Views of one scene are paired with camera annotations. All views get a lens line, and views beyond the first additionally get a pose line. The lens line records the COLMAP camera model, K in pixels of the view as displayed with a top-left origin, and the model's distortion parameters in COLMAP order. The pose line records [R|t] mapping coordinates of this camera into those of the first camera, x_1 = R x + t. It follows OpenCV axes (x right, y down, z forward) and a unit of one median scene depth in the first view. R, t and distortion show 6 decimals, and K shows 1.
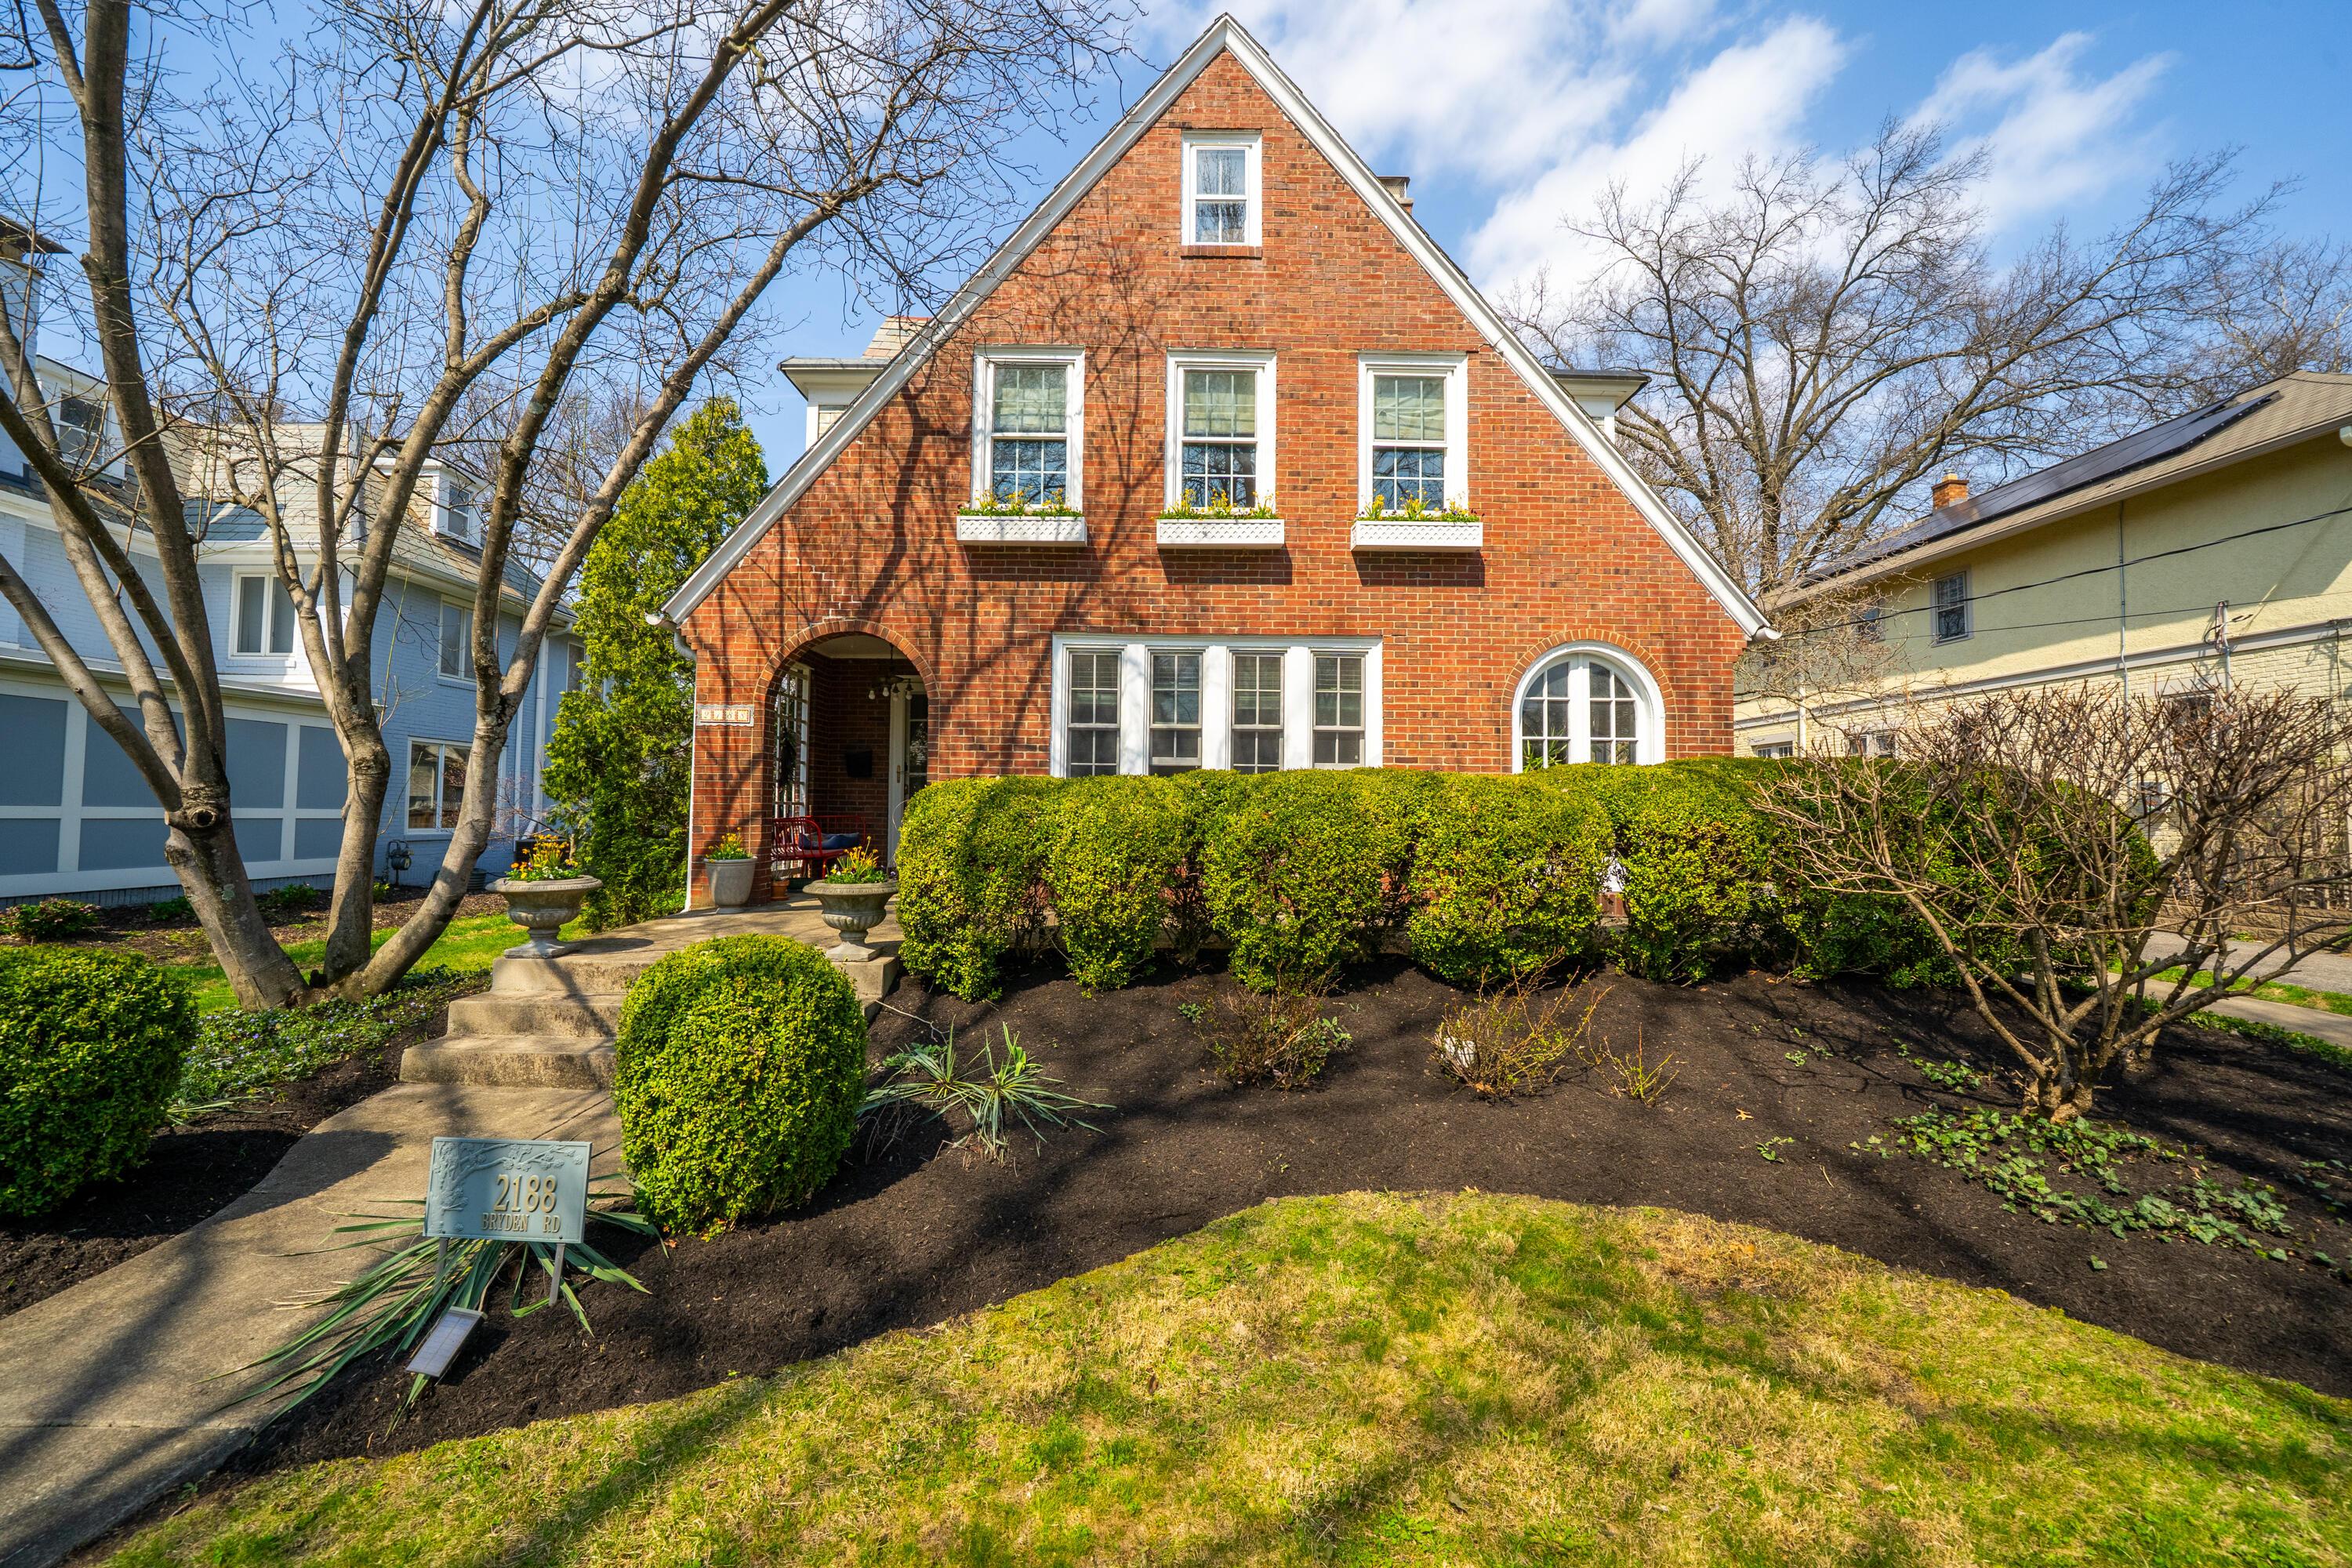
lens RADIAL K [[881.7, 0, 1176.0], [0, 881.7, 784.0], [0, 0, 1]] dist [-0.016790, 0.000108]
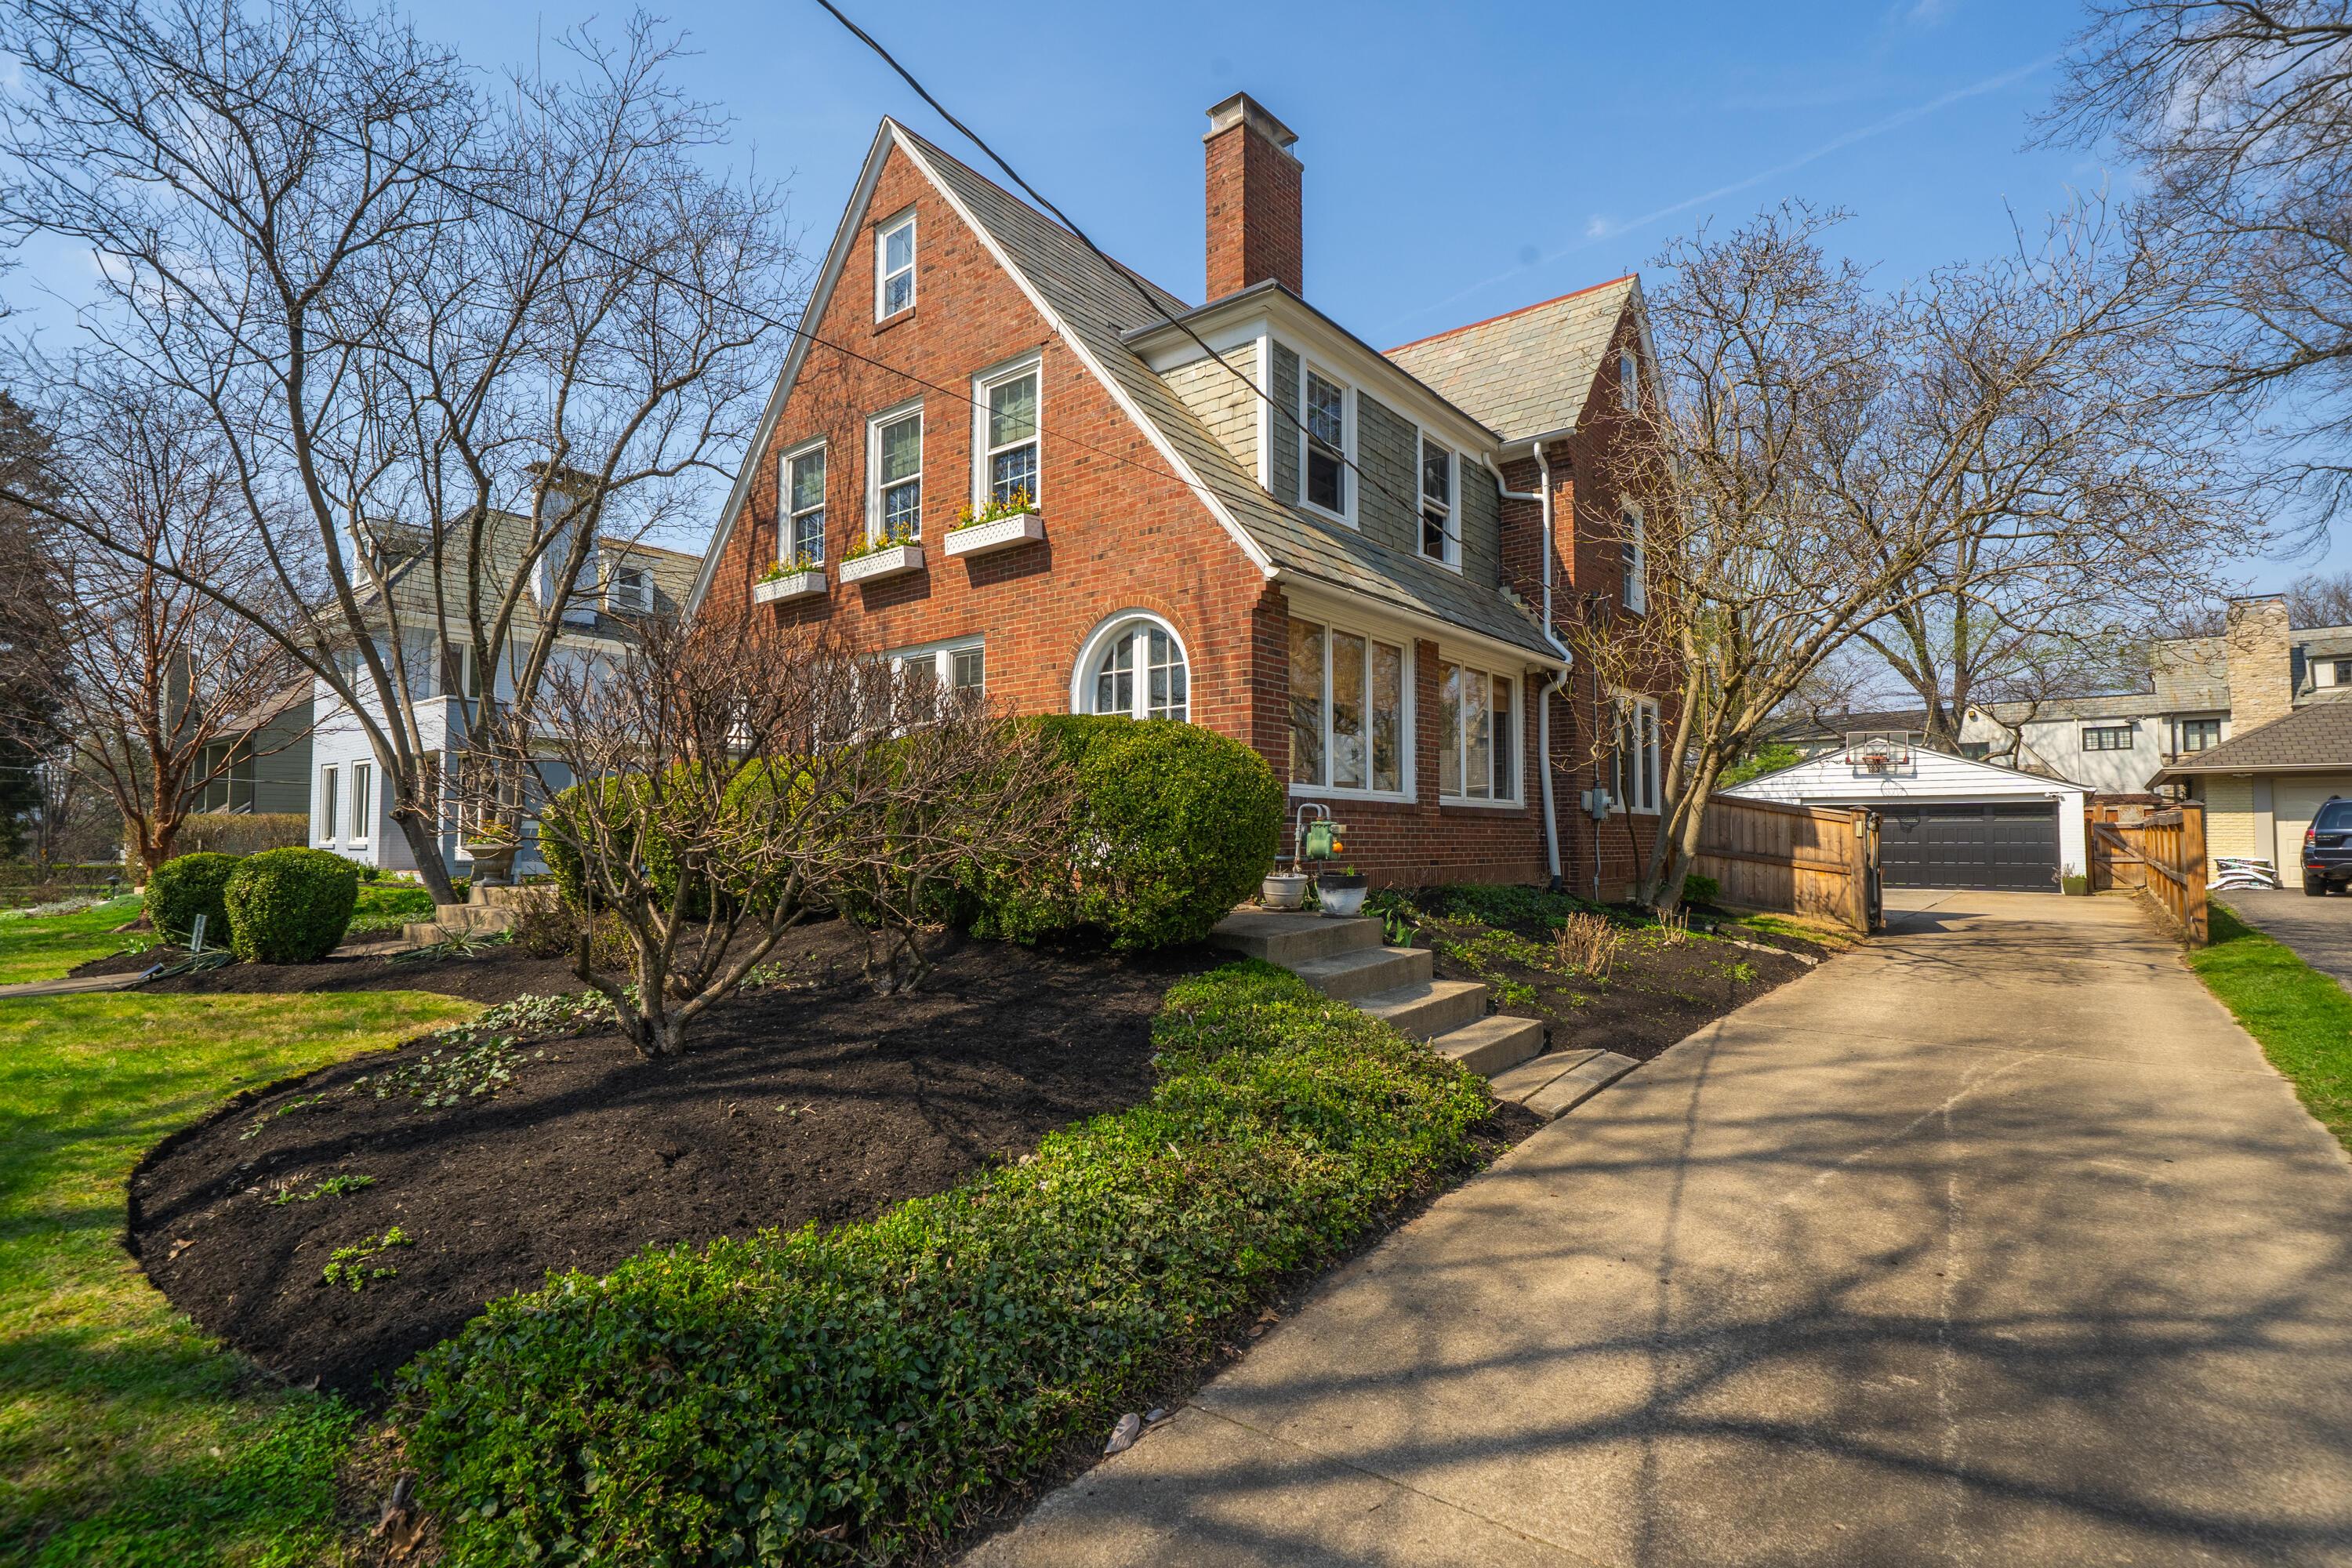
lens RADIAL K [[1112.4, 0, 1176.0], [0, 1112.4, 784.0], [0, 0, 1]] dist [0.012840, 0.000190]
pose [[0.769377, -0.040478, -0.637511, 1.276964], [0.033955, 0.999171, -0.022463, 0.058523], [0.637892, -0.004364, 0.770114, 0.088961]]
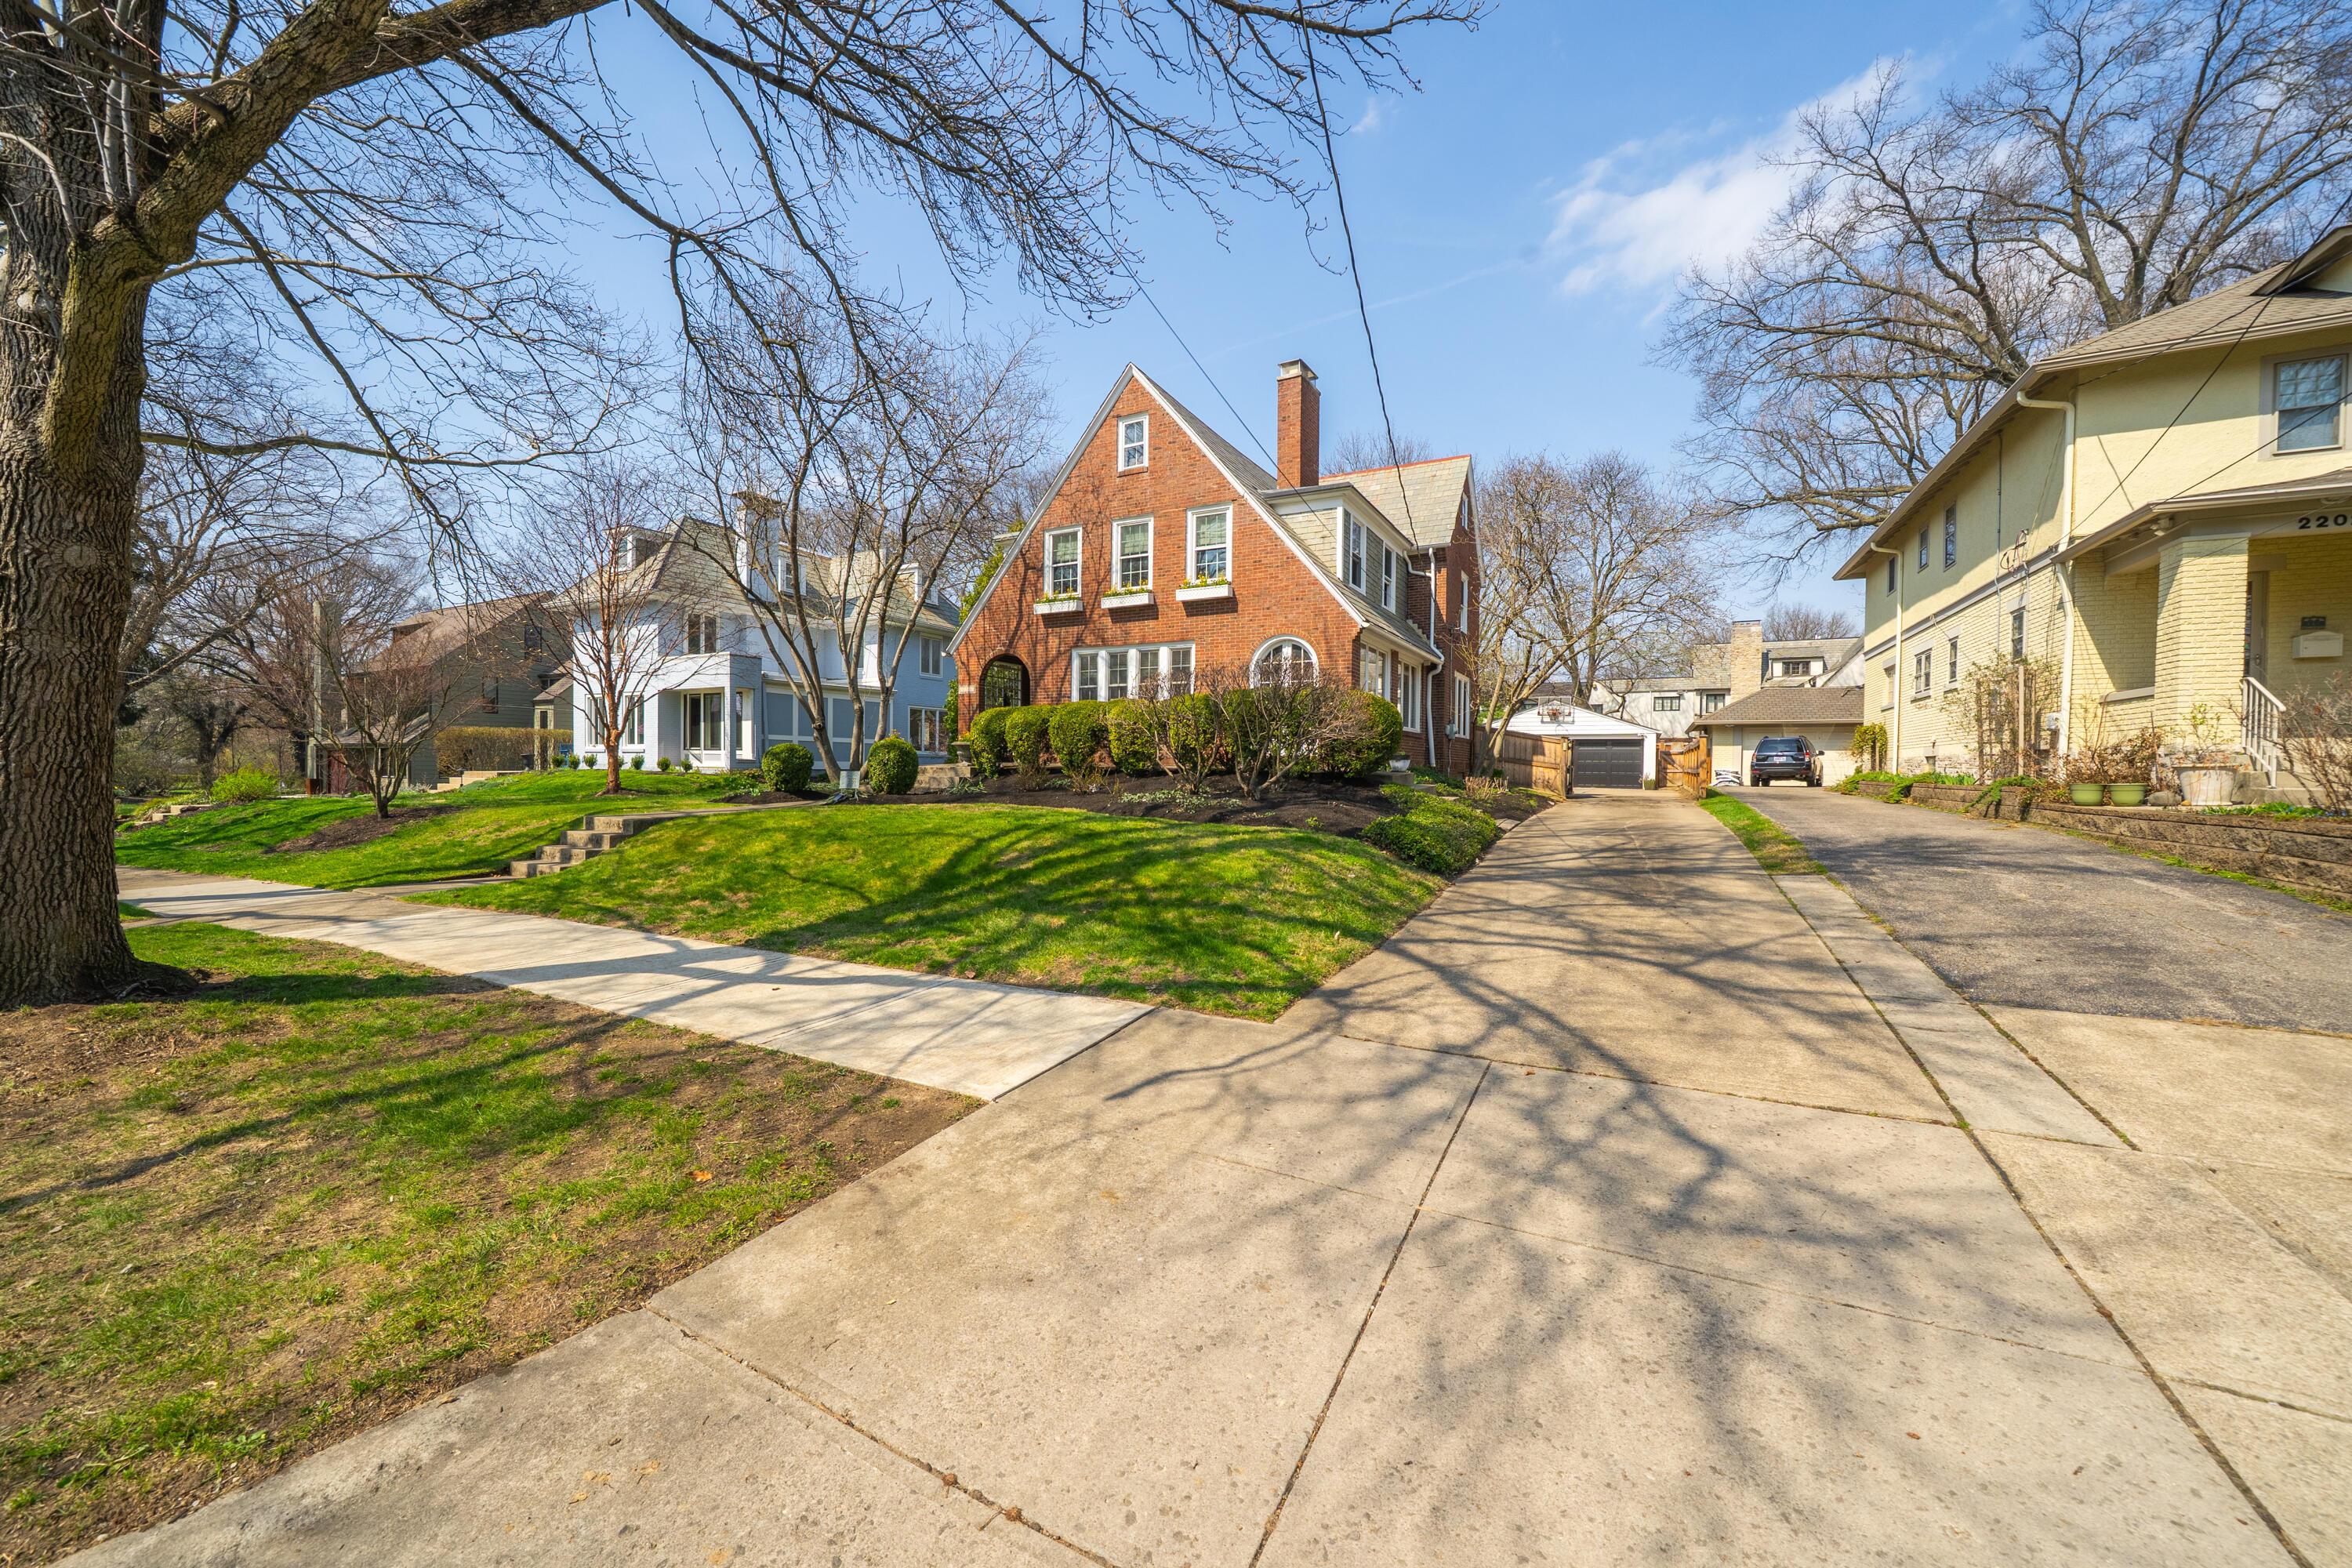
lens RADIAL K [[881.7, 0, 1176.0], [0, 881.7, 784.0], [0, 0, 1]] dist [-0.016790, 0.000108]
pose [[0.874885, 0.006649, -0.484285, 1.254105], [0.020215, 0.998533, 0.050228, 0.080703], [0.483909, -0.053733, 0.873467, -0.962611]]
